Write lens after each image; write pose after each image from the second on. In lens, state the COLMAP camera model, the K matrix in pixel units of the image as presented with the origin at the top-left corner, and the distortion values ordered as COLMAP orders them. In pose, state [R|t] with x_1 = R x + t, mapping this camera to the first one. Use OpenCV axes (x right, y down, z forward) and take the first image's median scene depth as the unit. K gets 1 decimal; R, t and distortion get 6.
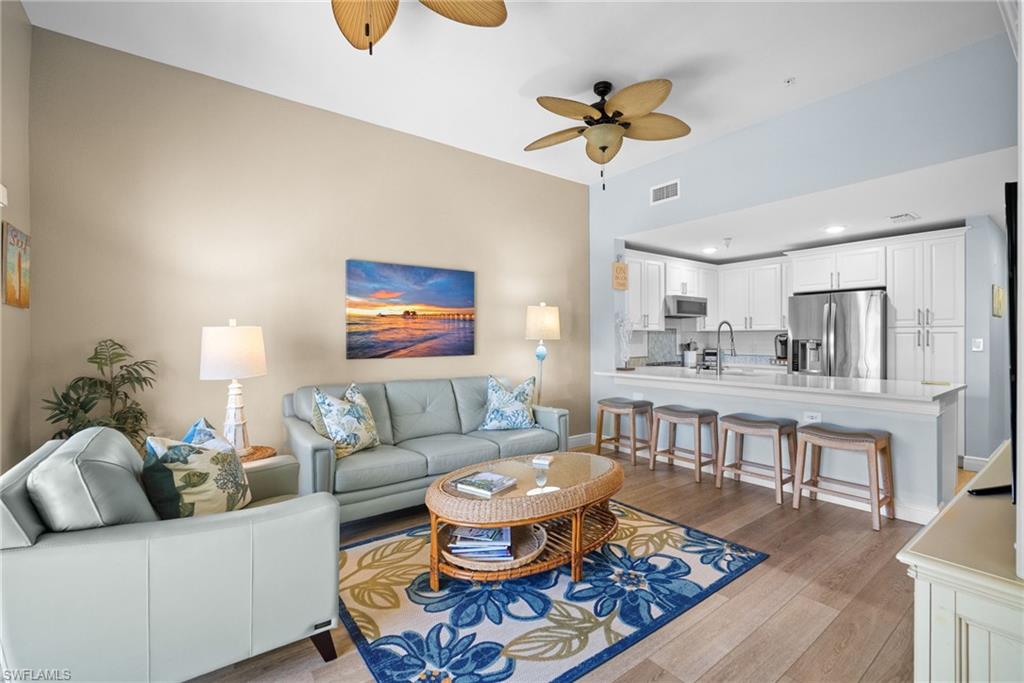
lens RADIAL K [[457.9, 0, 510.1], [0, 457.9, 338.7], [0, 0, 1]] dist [0.000908, 0.000580]
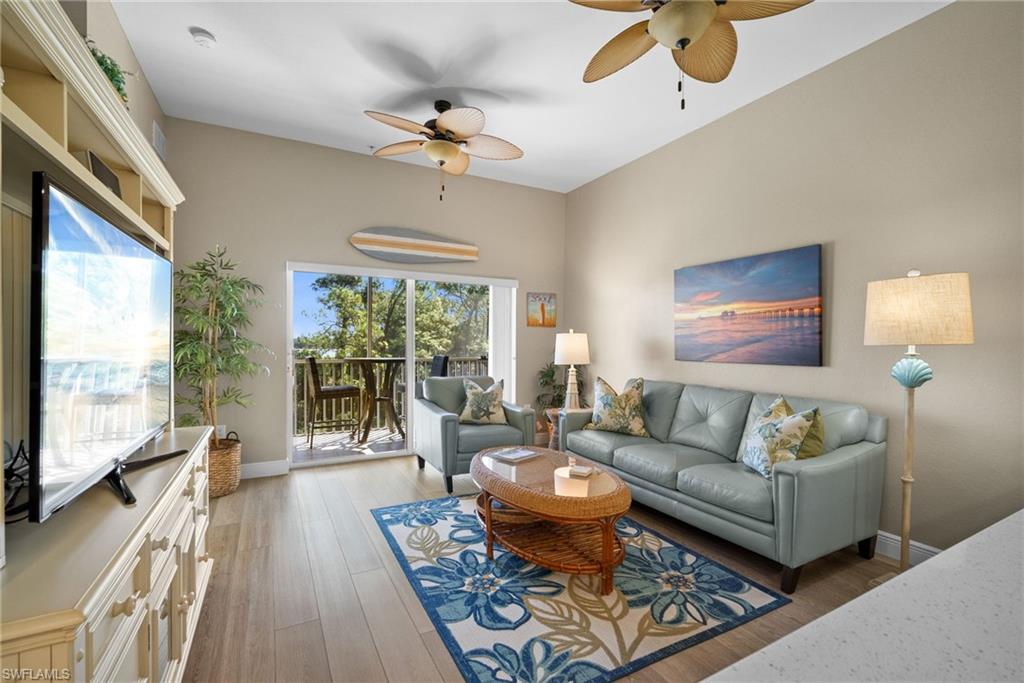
lens RADIAL K [[451.1, 0, 508.6], [0, 451.1, 337.4], [0, 0, 1]] dist [-0.001386, 0.000063]
pose [[-0.166870, -0.007193, -0.985953, 0.653259], [-0.004297, 0.999969, -0.006568, -0.000963], [0.985970, 0.003141, -0.166896, 0.652006]]
